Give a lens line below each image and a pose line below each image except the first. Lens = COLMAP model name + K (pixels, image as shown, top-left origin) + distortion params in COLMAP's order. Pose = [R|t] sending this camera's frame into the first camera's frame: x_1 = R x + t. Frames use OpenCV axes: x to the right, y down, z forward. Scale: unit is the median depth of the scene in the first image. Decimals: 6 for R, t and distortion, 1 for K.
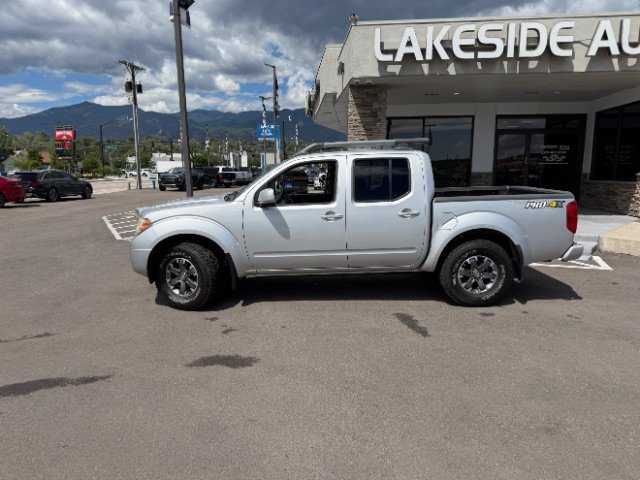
lens RADIAL K [[452.7, 0, 317.2], [0, 452.7, 244.1], [0, 0, 1]] dist [0.023407, -0.033286]
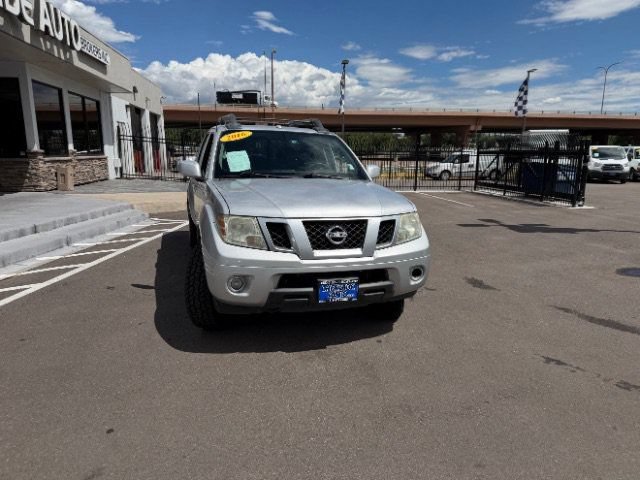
lens RADIAL K [[452.7, 0, 317.5], [0, 452.7, 240.4], [0, 0, 1]] dist [0.023407, -0.033286]
pose [[-0.260503, -0.187711, 0.947050, -0.577296], [0.149264, 0.961294, 0.231592, -0.113521], [-0.953865, 0.201691, -0.222401, 0.734088]]
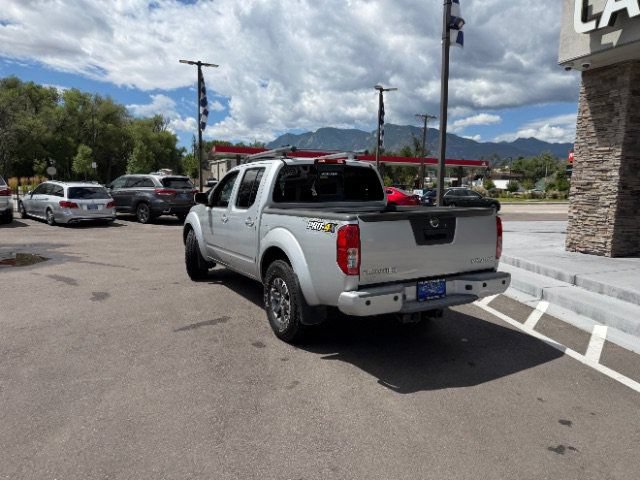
lens RADIAL K [[452.7, 0, 317.9], [0, 452.7, 243.4], [0, 0, 1]] dist [0.023407, -0.033286]
pose [[0.468772, 0.121410, -0.874936, 0.633419], [-0.163360, 0.985339, 0.049206, -0.052337], [0.868082, 0.119863, 0.481733, 0.362773]]
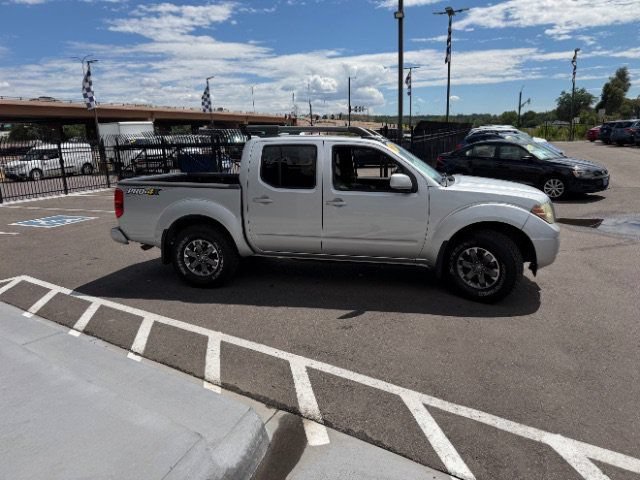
lens RADIAL K [[452.7, 0, 323.8], [0, 452.7, 241.6], [0, 0, 1]] dist [0.023407, -0.033286]
pose [[-0.967305, -0.030764, 0.251745, -0.110533], [0.070080, 0.921545, 0.381894, -0.232643], [-0.243743, 0.387050, -0.889259, 1.241418]]
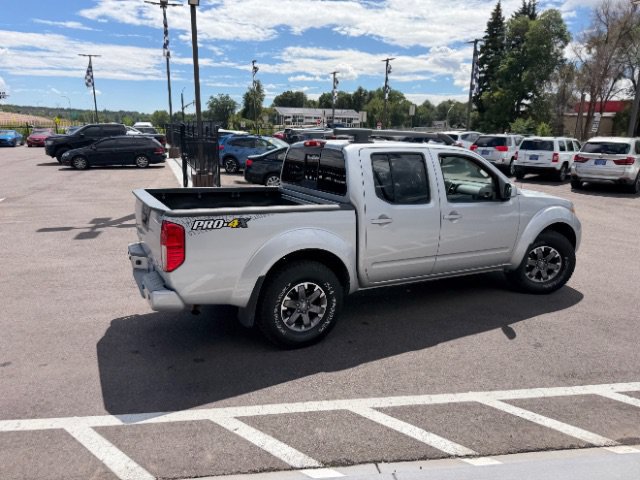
lens RADIAL K [[452.7, 0, 317.4], [0, 452.7, 244.8], [0, 0, 1]] dist [0.023407, -0.033286]
pose [[-0.900773, 0.093730, -0.424054, 0.360515], [-0.085922, 0.918668, 0.385572, -0.219703], [0.425705, 0.383748, -0.819459, 1.096640]]
